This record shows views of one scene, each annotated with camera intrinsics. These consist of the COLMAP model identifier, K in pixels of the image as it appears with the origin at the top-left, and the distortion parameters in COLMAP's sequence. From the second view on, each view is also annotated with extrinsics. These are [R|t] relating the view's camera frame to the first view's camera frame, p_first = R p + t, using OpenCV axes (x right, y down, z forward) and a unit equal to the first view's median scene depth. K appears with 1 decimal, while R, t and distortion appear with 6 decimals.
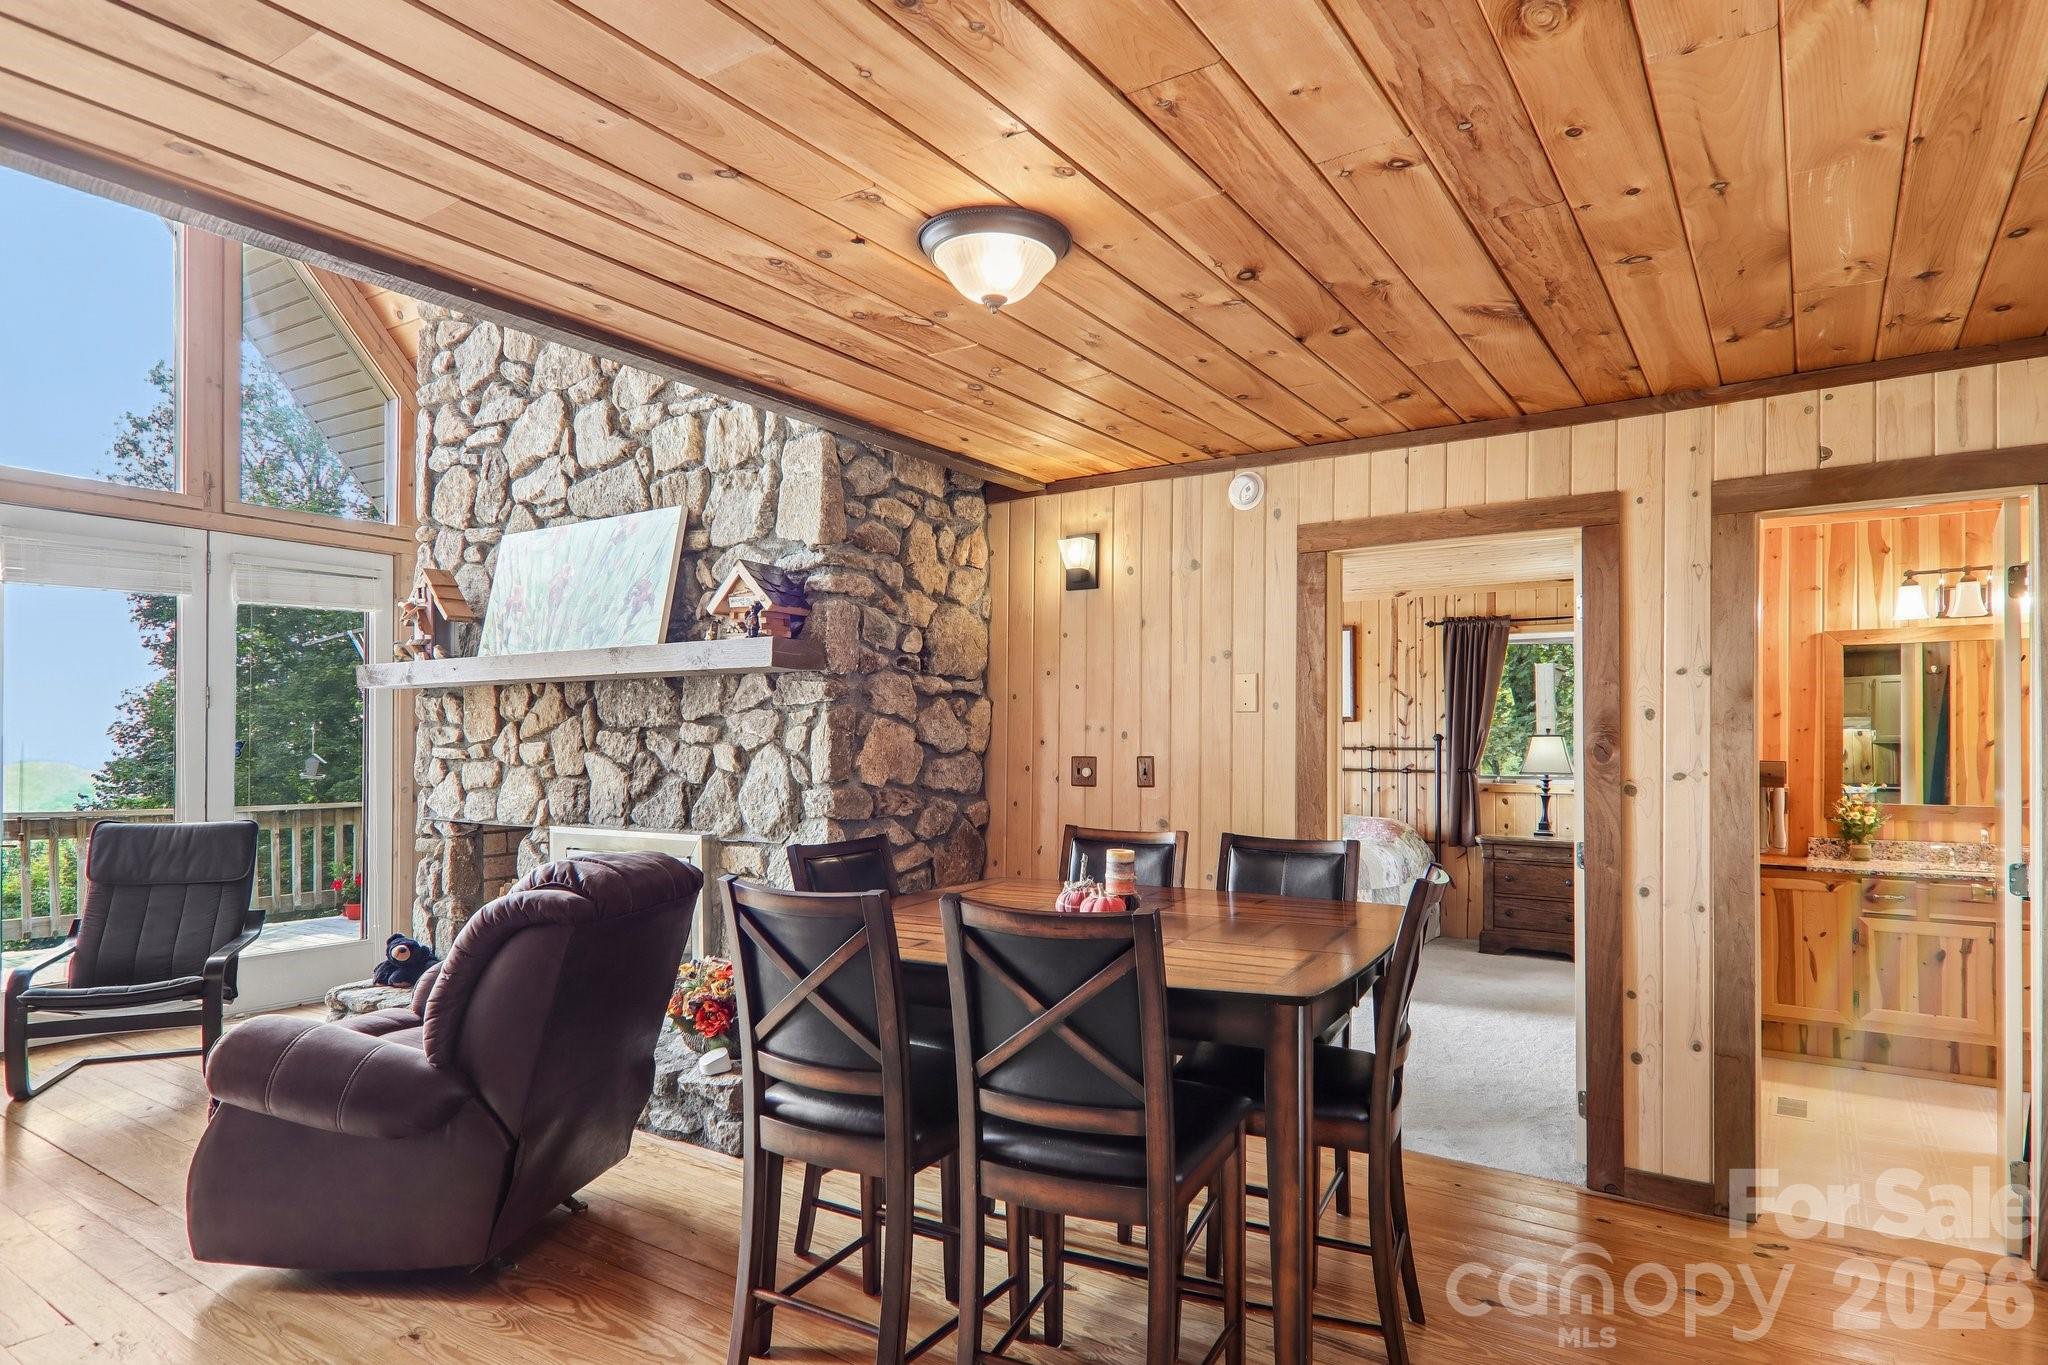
lens RADIAL K [[1149.3, 0, 1023.5], [0, 1149.3, 721.9], [0, 0, 1]] dist [0.025308, -0.014454]
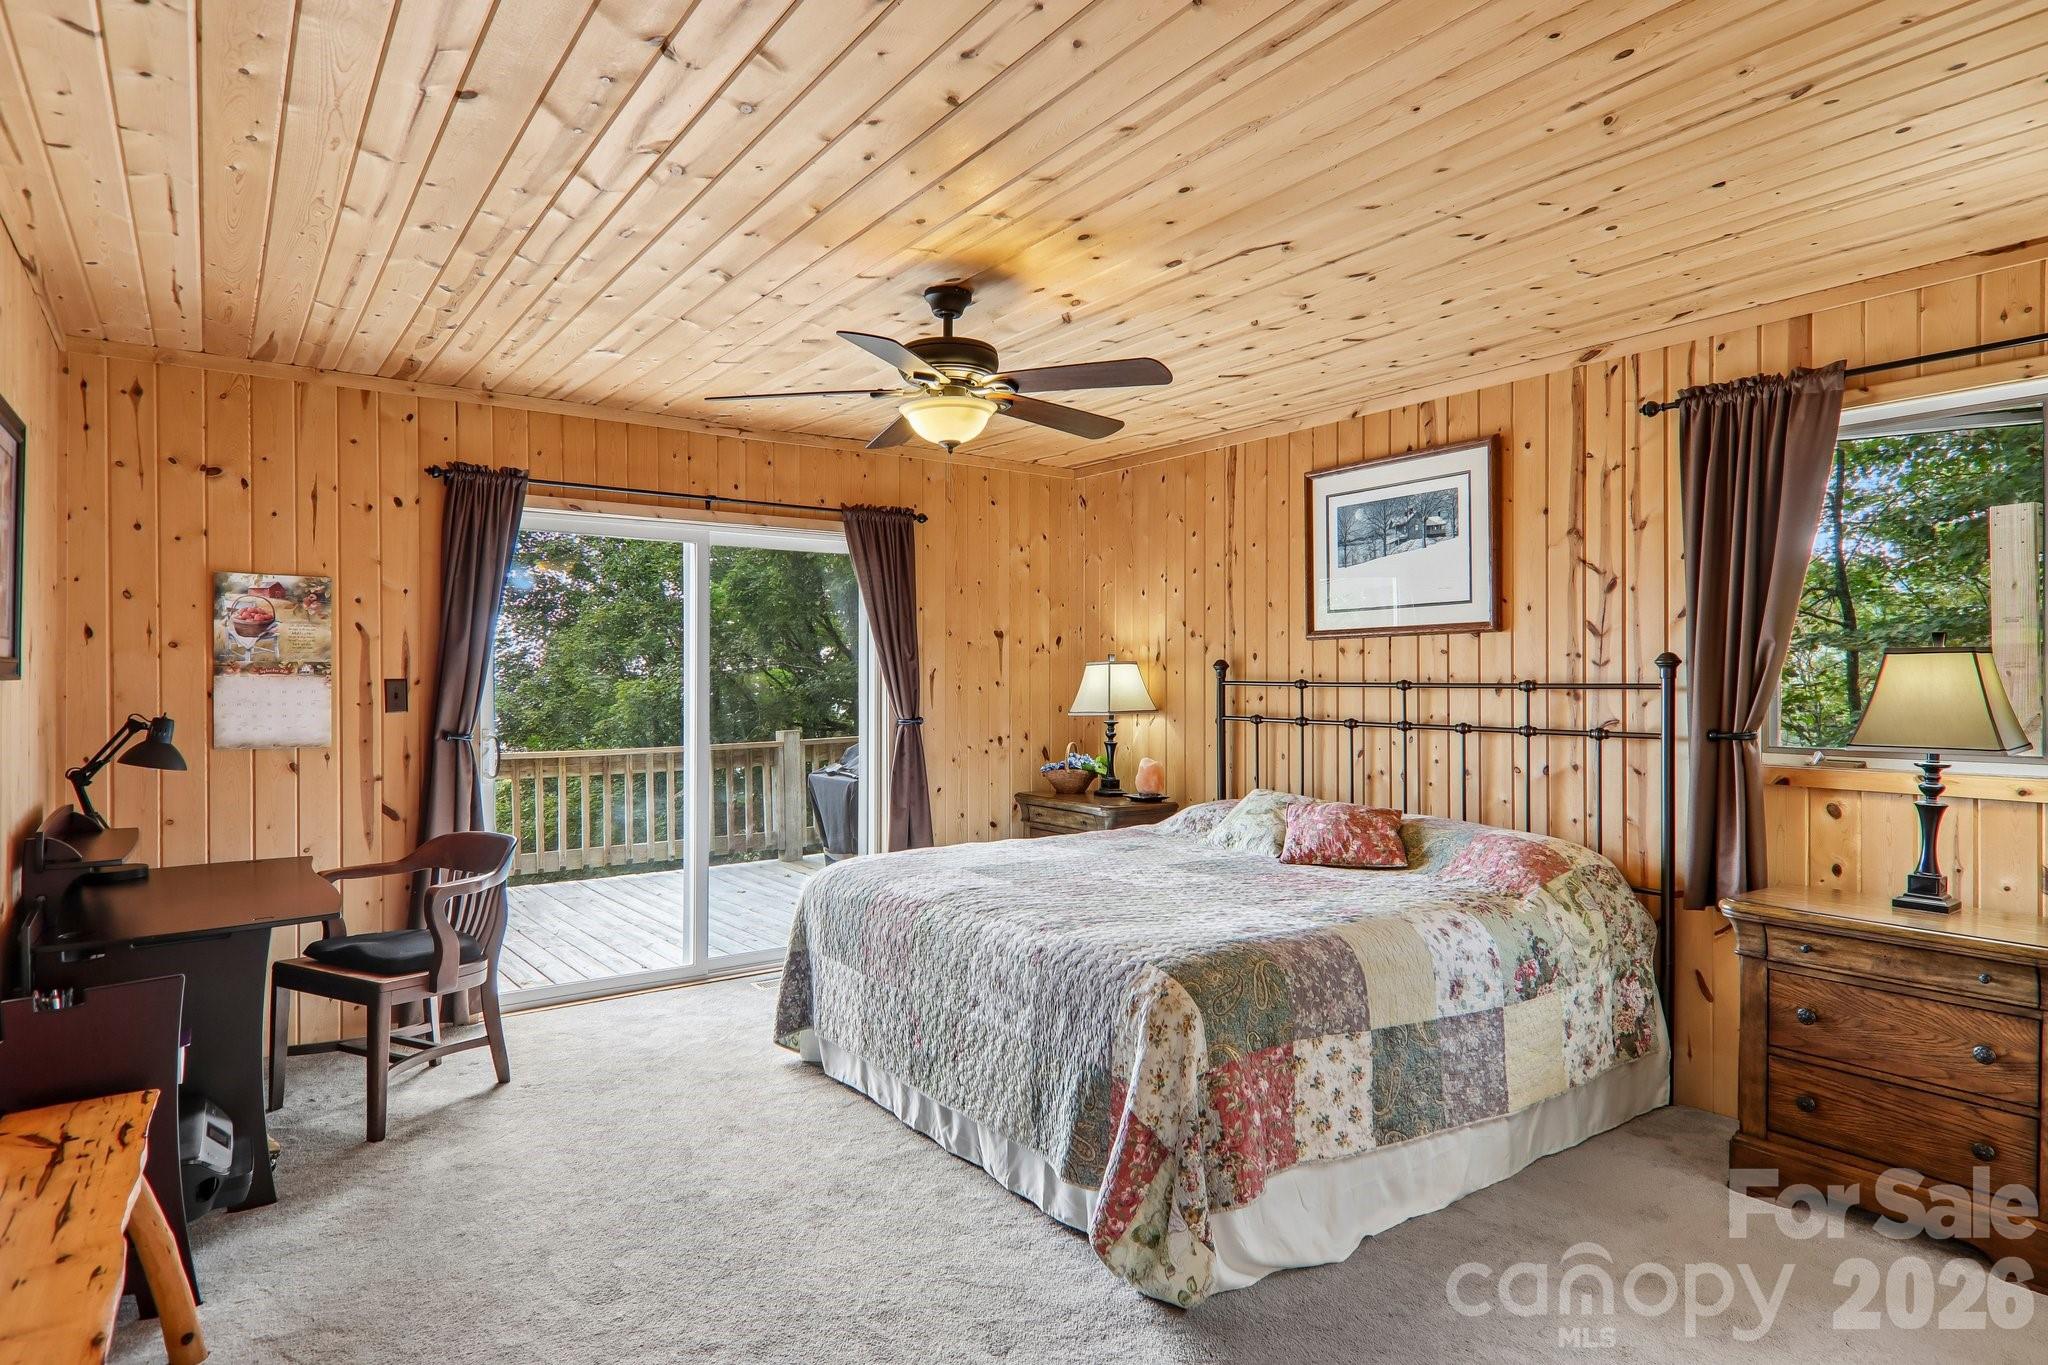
lens RADIAL K [[1149.3, 0, 1016.5], [0, 1149.3, 680.2], [0, 0, 1]] dist [0.025308, -0.014454]
pose [[0.935947, -0.007321, -0.352064, 0.232766], [0.010452, 0.999921, 0.006994, 0.012719], [0.351985, -0.010226, 0.935950, 0.406883]]
